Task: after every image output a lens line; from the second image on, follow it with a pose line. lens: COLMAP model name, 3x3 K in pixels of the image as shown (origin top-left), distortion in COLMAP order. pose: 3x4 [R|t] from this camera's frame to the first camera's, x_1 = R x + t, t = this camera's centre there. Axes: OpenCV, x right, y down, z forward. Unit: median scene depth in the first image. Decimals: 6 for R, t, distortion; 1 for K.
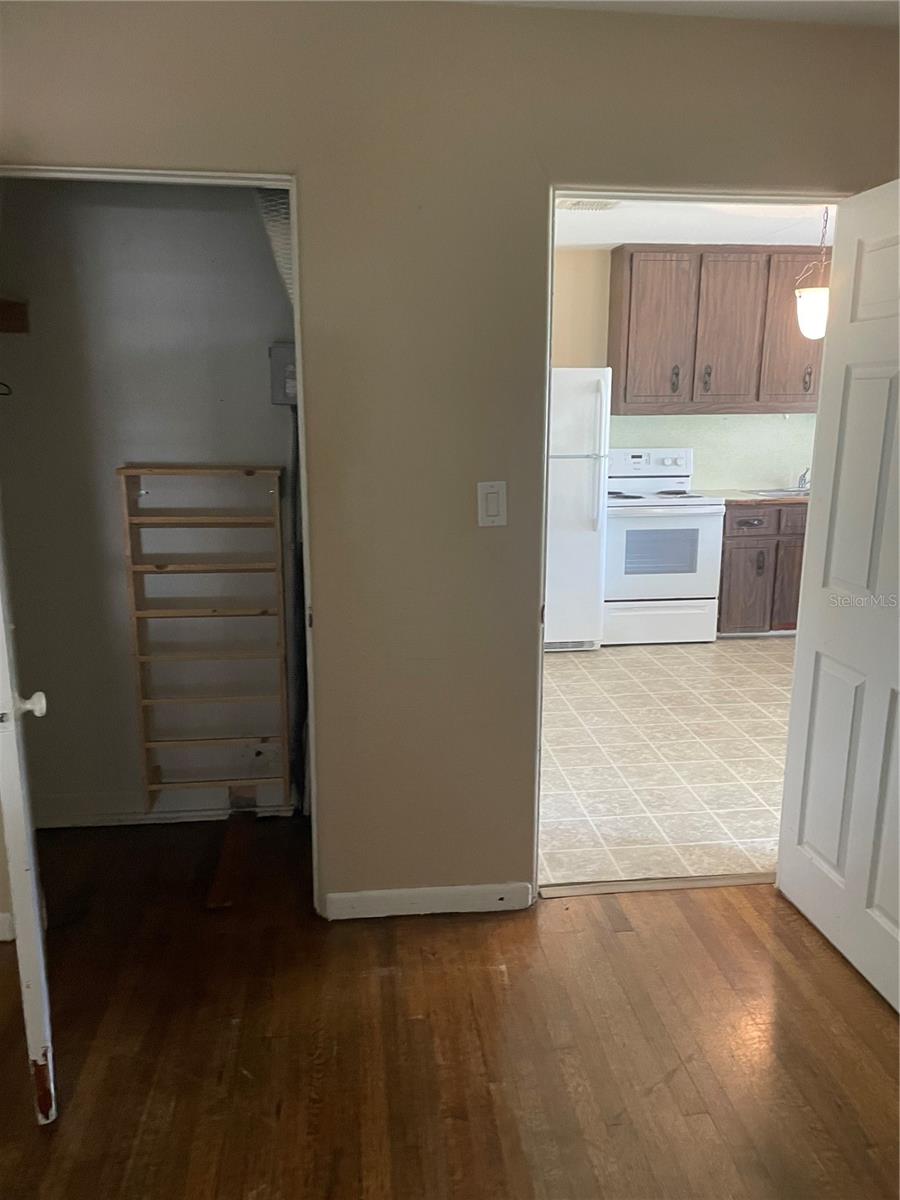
lens RADIAL K [[913.7, 0, 448.9], [0, 913.7, 605.0], [0, 0, 1]] dist [0.091970, -0.107555]
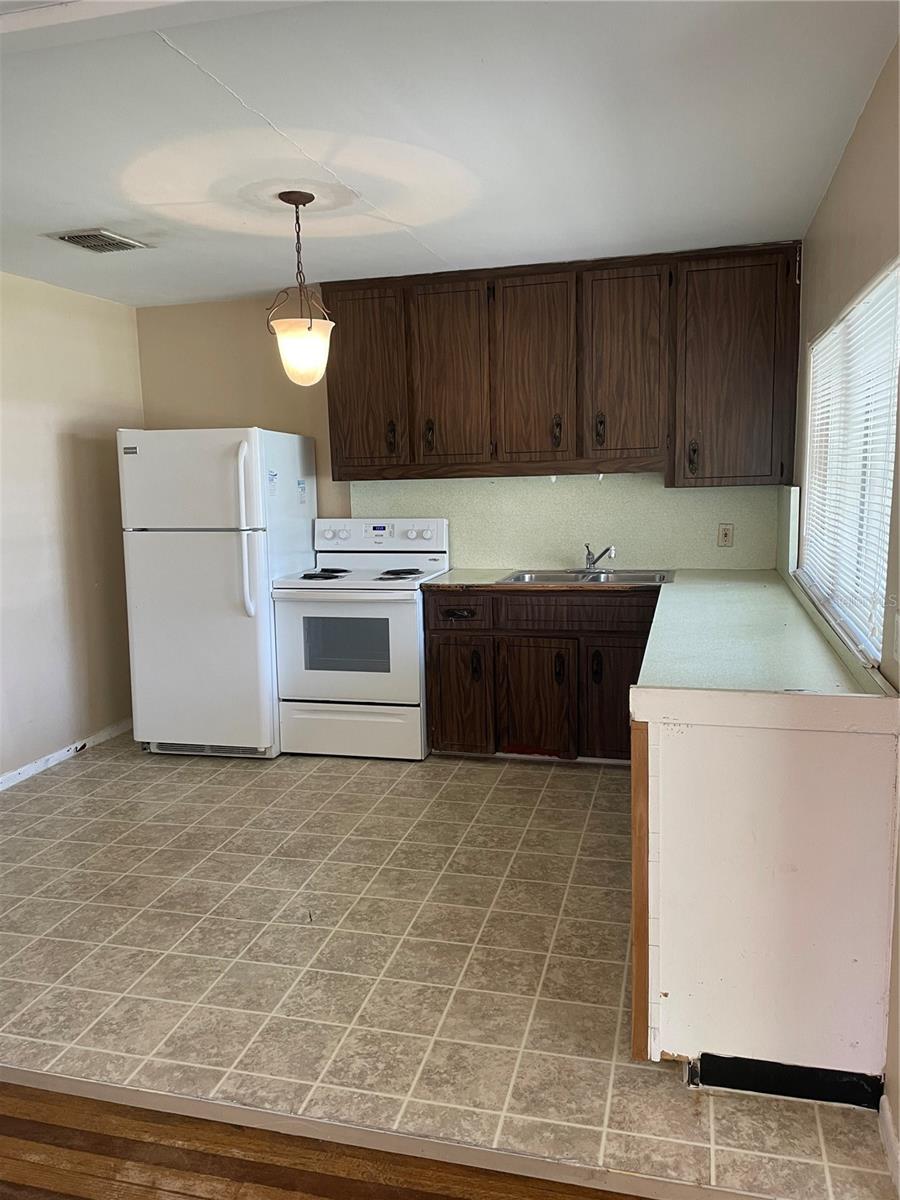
lens RADIAL K [[913.7, 0, 447.0], [0, 913.7, 594.6], [0, 0, 1]] dist [0.091970, -0.107555]
pose [[0.927714, 0.029261, -0.372142, 0.608353], [-0.053050, 0.997139, -0.053846, -0.062562], [0.369502, 0.069696, 0.926612, 0.267707]]
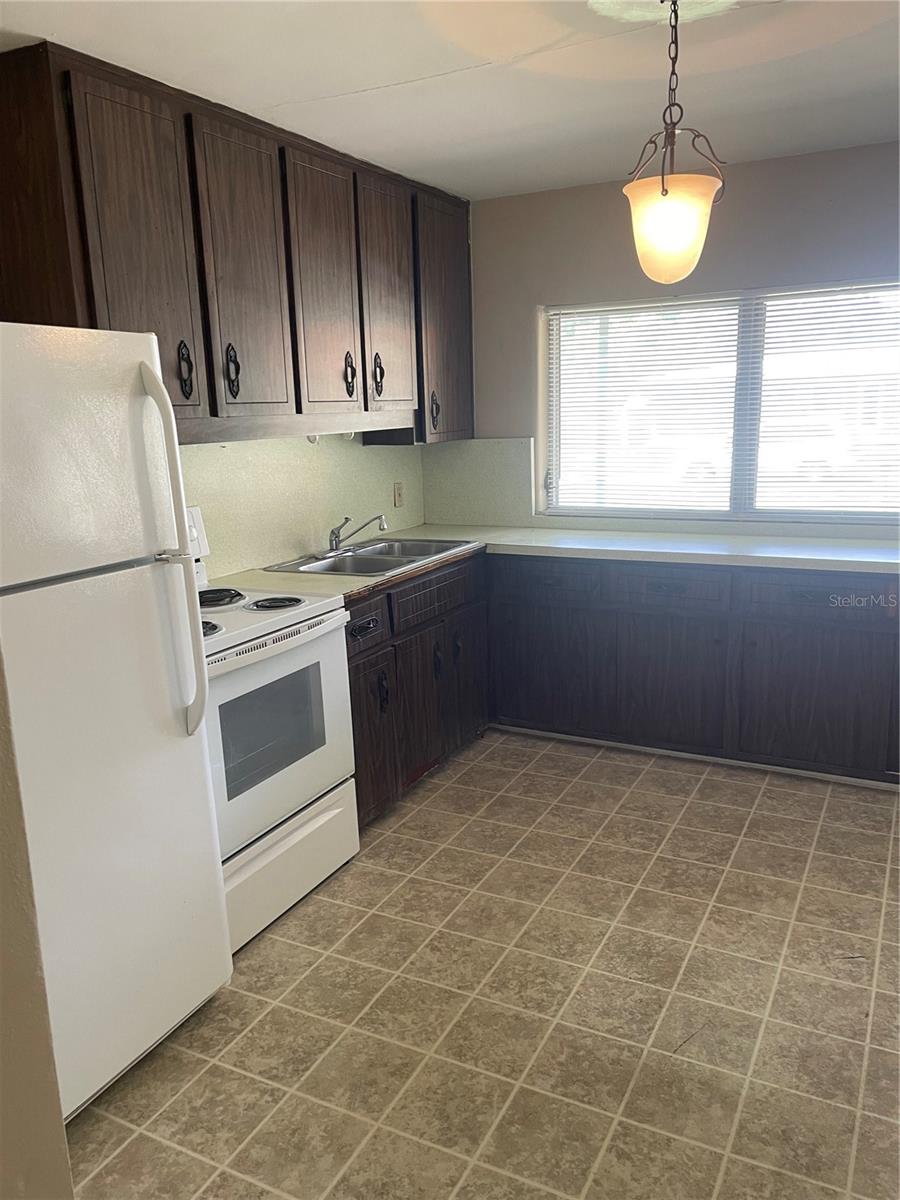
lens RADIAL K [[913.7, 0, 463.4], [0, 913.7, 597.1], [0, 0, 1]] dist [0.091970, -0.107555]
pose [[0.556356, -0.190090, 0.808909, -0.087950], [0.210509, 0.973968, 0.084093, -0.141384], [-0.803837, 0.123497, 0.581889, 0.623192]]
